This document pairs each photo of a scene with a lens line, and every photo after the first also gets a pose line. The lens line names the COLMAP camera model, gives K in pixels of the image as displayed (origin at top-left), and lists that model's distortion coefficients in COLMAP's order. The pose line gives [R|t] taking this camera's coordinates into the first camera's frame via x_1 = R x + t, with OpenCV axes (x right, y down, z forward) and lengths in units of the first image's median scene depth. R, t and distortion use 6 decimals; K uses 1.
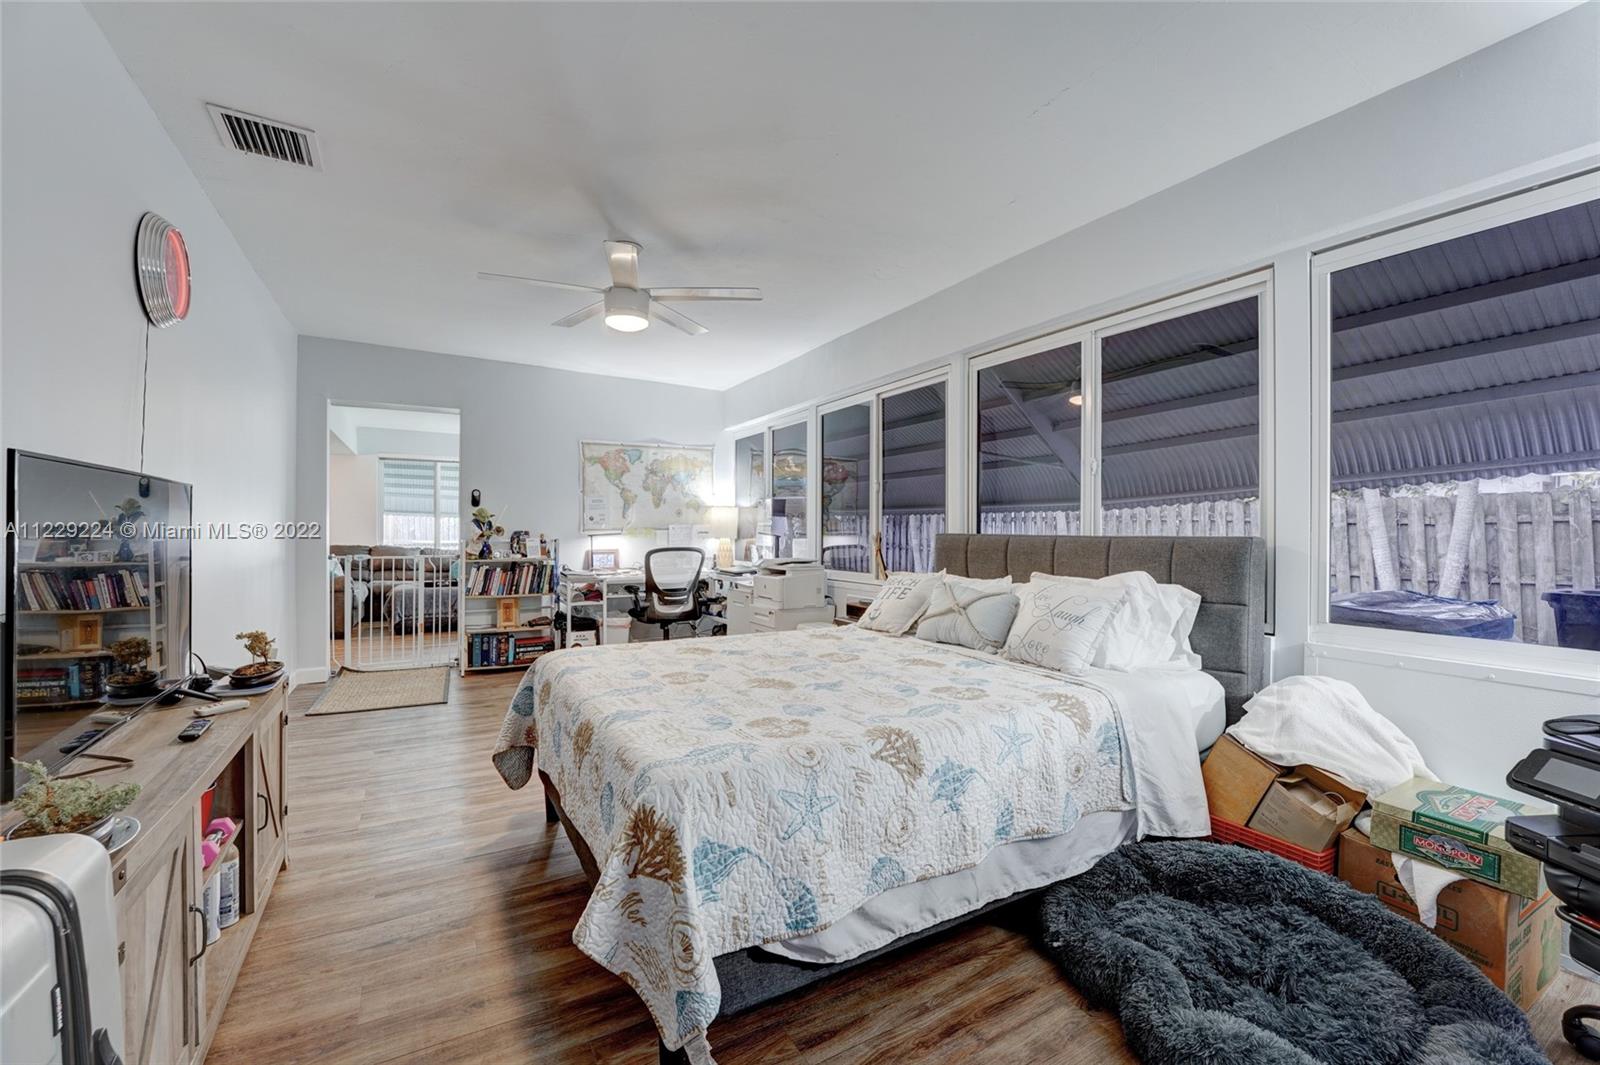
lens RADIAL K [[645.1, 0, 794.4], [0, 645.1, 532.0], [0, 0, 1]] dist [-0.026034, 0.001503]
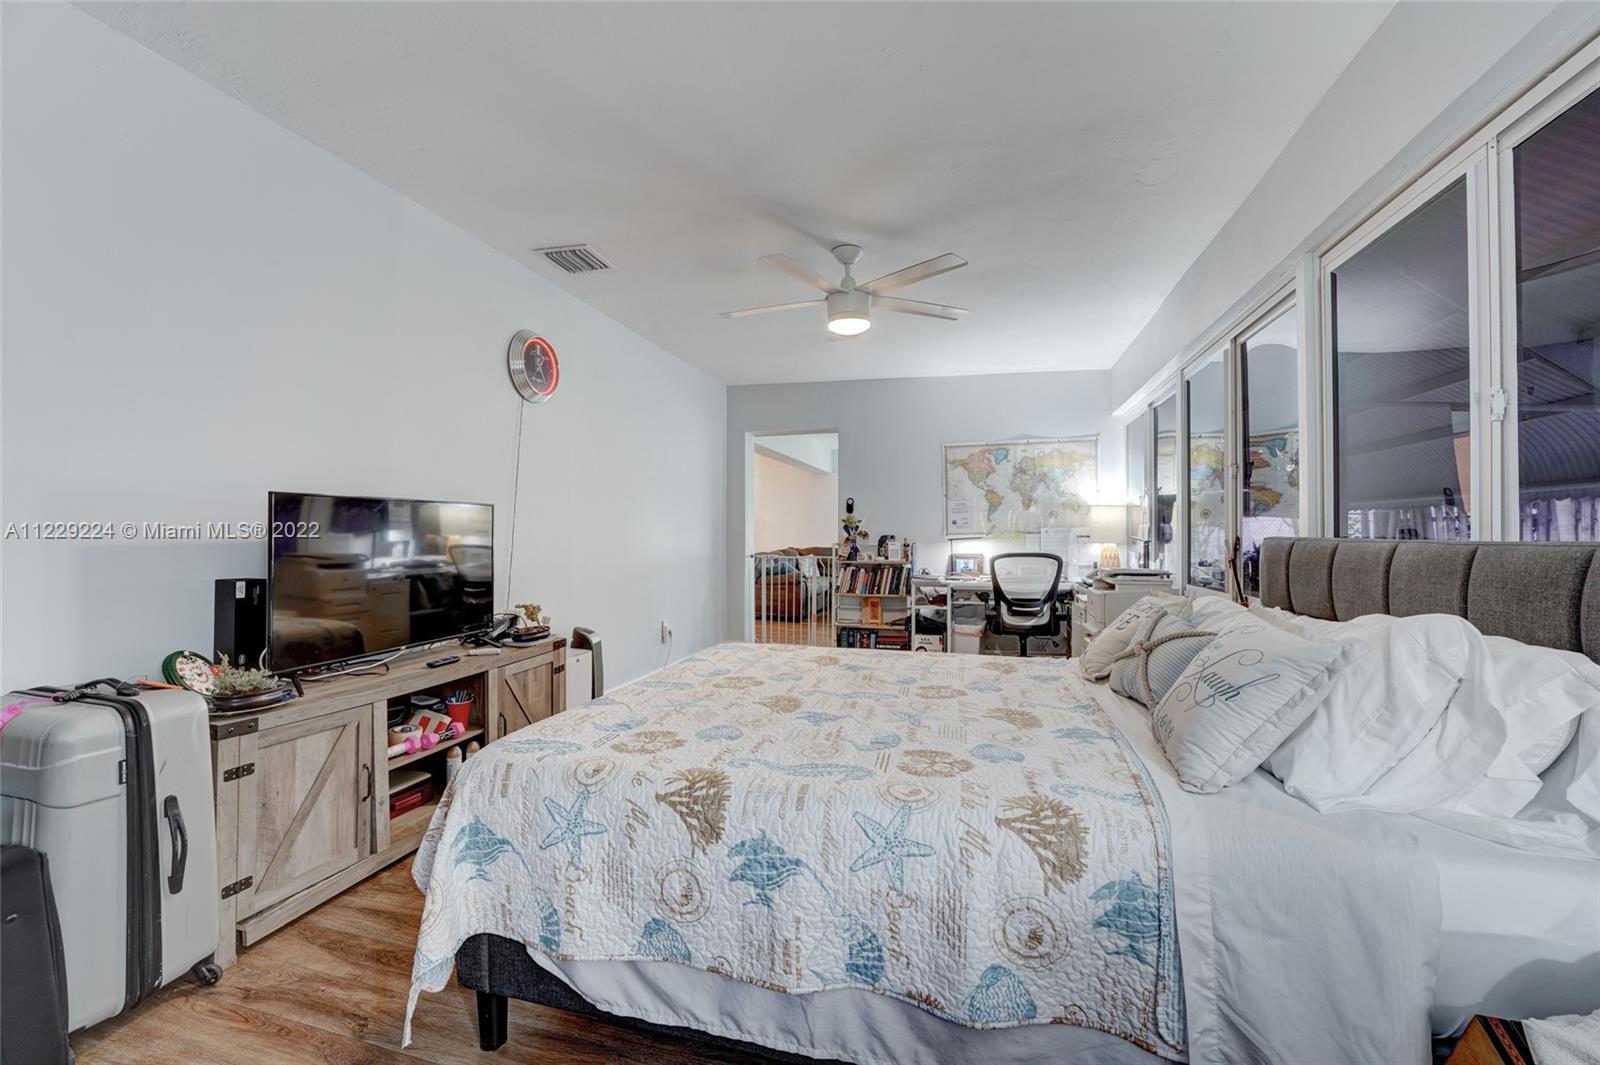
lens RADIAL K [[645.1, 0, 801.3], [0, 645.1, 535.7], [0, 0, 1]] dist [-0.026034, 0.001503]
pose [[0.709991, -0.001413, -0.704209, 0.245235], [0.000653, 0.999999, -0.001347, 0.000963], [0.704210, 0.000497, 0.709991, 0.151173]]
